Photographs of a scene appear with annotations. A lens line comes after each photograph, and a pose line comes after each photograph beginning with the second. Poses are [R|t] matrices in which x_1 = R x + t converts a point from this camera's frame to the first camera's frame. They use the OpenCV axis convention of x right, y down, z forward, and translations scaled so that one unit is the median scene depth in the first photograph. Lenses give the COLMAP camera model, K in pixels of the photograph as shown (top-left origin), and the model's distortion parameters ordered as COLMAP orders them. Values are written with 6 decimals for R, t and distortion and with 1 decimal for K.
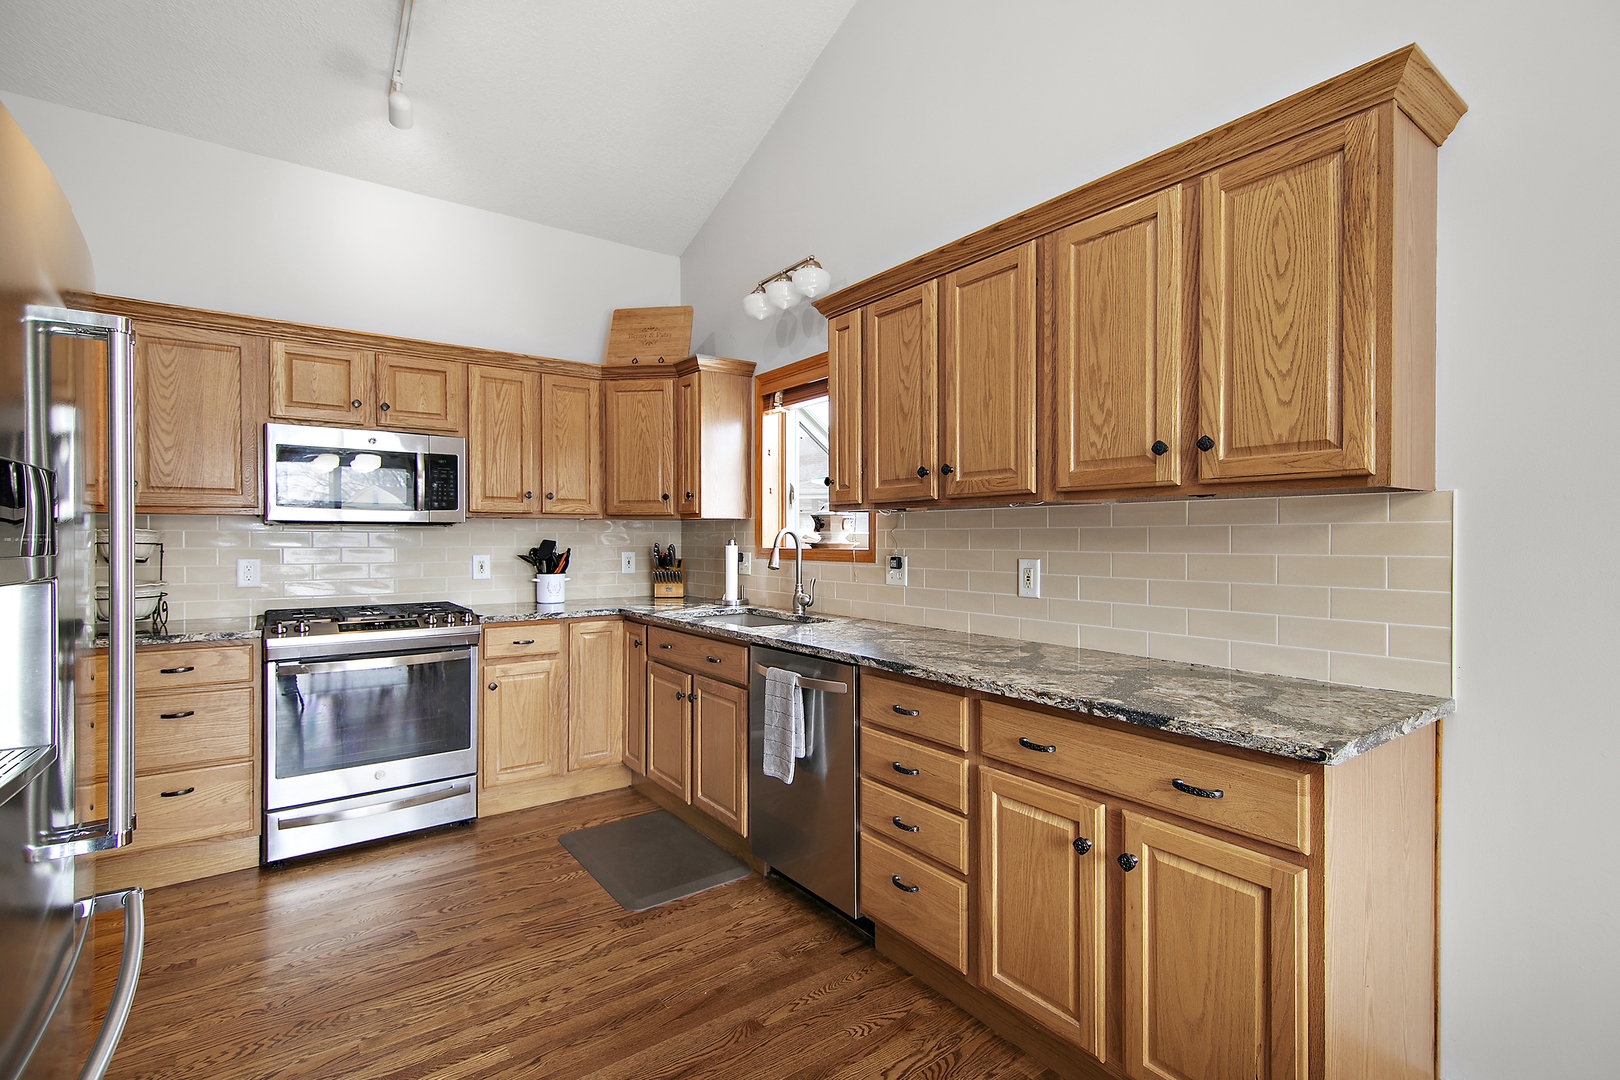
lens RADIAL K [[719.3, 0, 813.9], [0, 719.3, 539.2], [0, 0, 1]] dist [-0.002417, -0.003932]
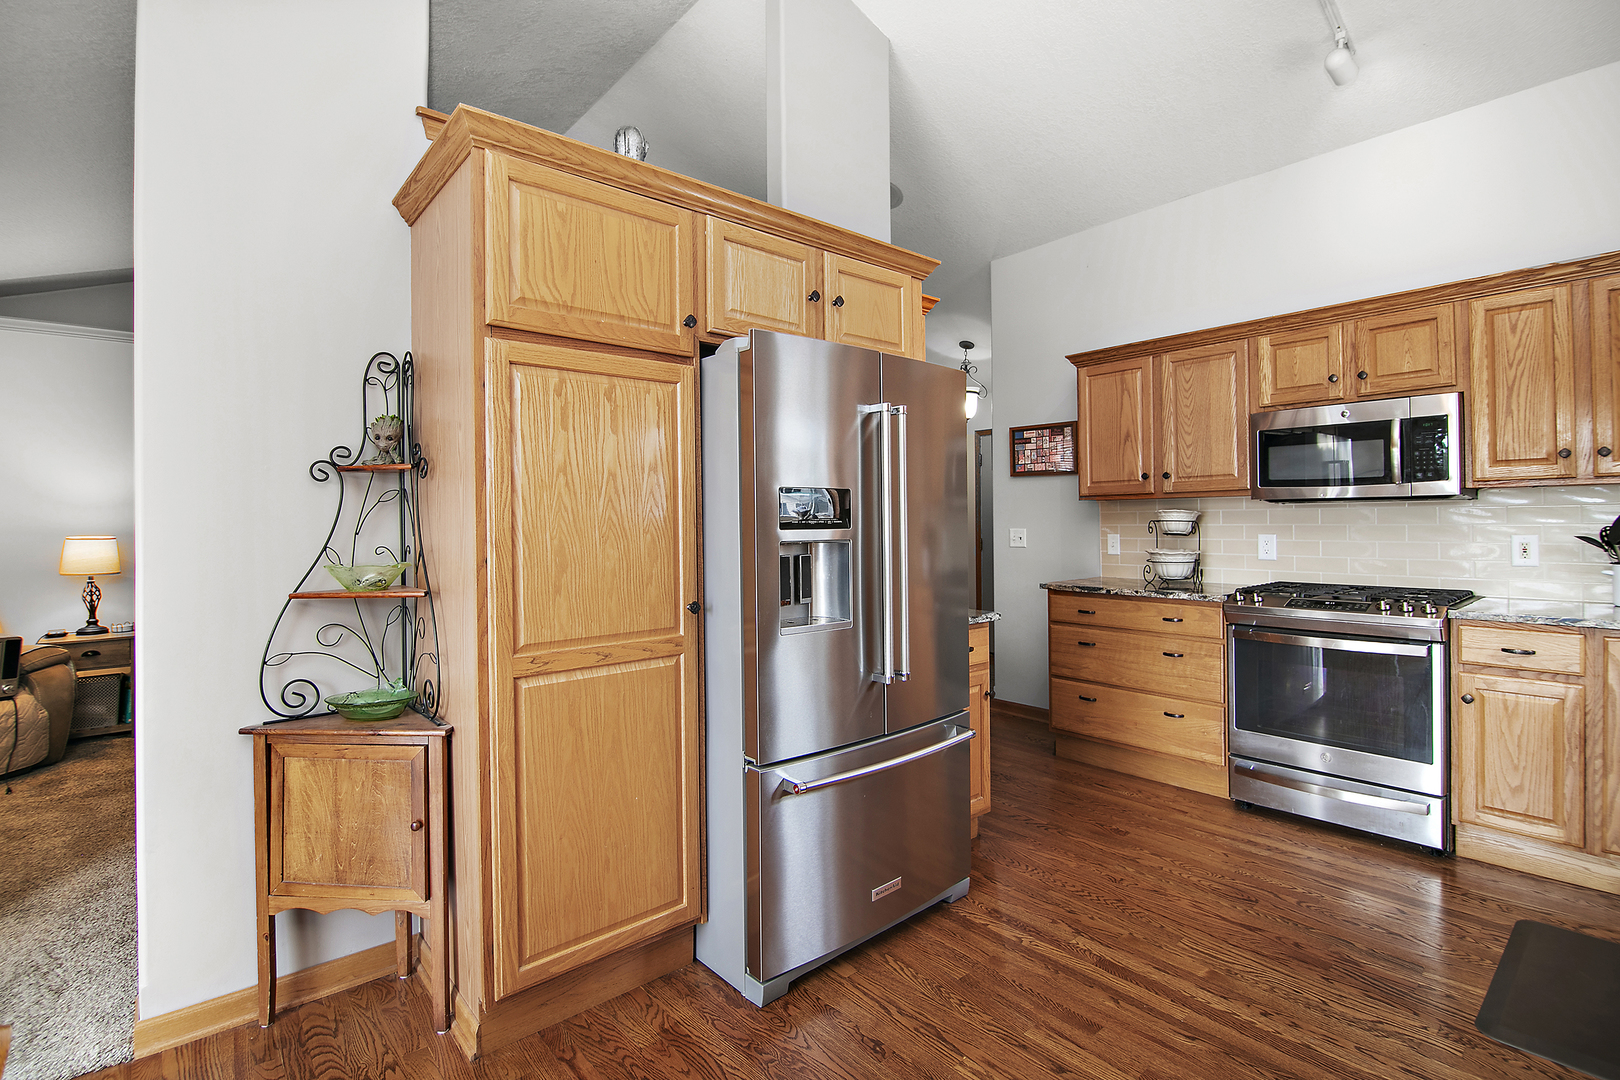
lens RADIAL K [[719.3, 0, 797.5], [0, 719.3, 521.8], [0, 0, 1]] dist [-0.002417, -0.003932]
pose [[0.085634, 0.001277, -0.996326, 0.275776], [0.010831, 0.999939, 0.002213, -0.002563], [0.996268, -0.010981, 0.085615, 0.180397]]
